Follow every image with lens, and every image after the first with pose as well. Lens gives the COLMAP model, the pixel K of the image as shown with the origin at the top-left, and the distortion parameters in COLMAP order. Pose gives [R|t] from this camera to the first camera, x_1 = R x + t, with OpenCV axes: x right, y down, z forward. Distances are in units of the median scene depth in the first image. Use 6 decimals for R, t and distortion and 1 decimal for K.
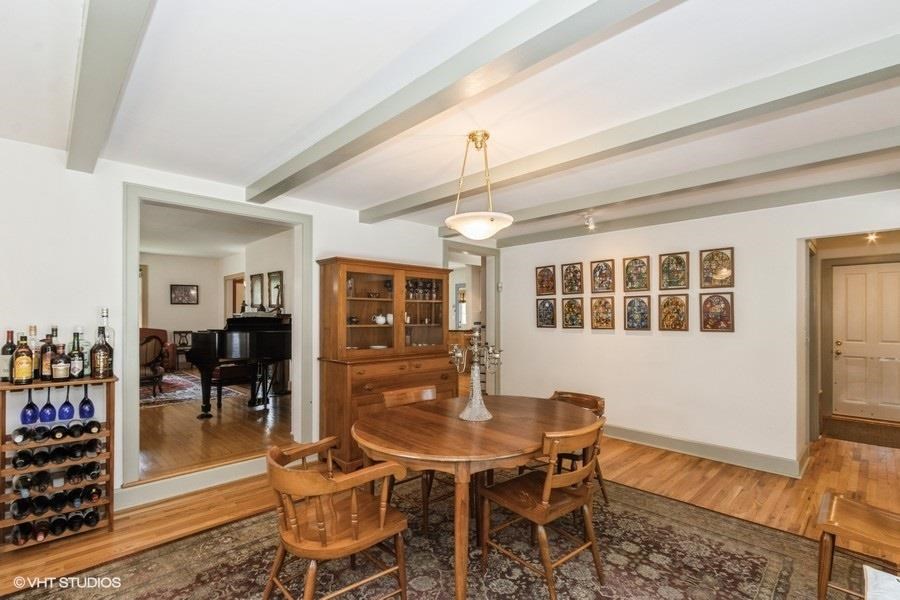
lens RADIAL K [[422.9, 0, 454.3], [0, 422.9, 311.1], [0, 0, 1]] dist [0.004170, 0.000562]
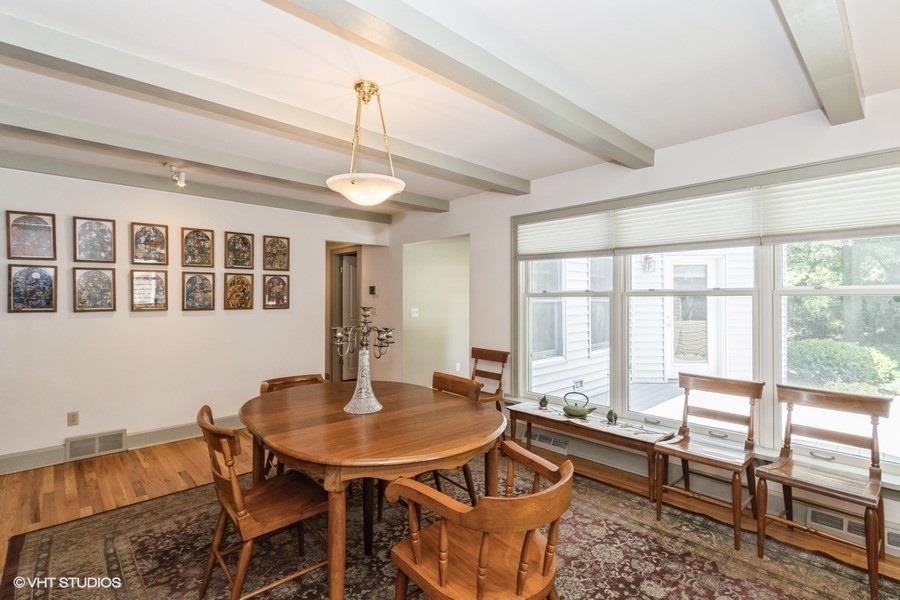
lens RADIAL K [[422.9, 0, 454.5], [0, 422.9, 301.8], [0, 0, 1]] dist [0.004170, 0.000562]
pose [[0.025029, -0.011292, 0.999623, -0.487393], [-0.017348, 0.999781, 0.011728, 0.007359], [-0.999536, -0.017635, 0.024827, 0.464725]]
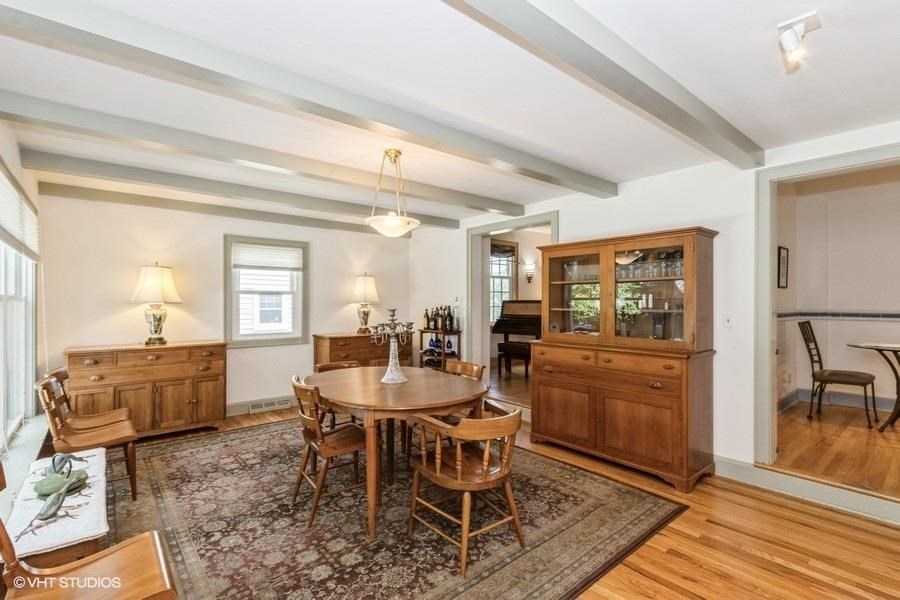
lens RADIAL K [[422.9, 0, 445.3], [0, 422.9, 305.0], [0, 0, 1]] dist [0.004170, 0.000562]
pose [[-0.102150, 0.008487, -0.994733, 0.739362], [0.017086, 0.999831, 0.006776, 0.011601], [0.994622, -0.016303, -0.102278, 0.751635]]
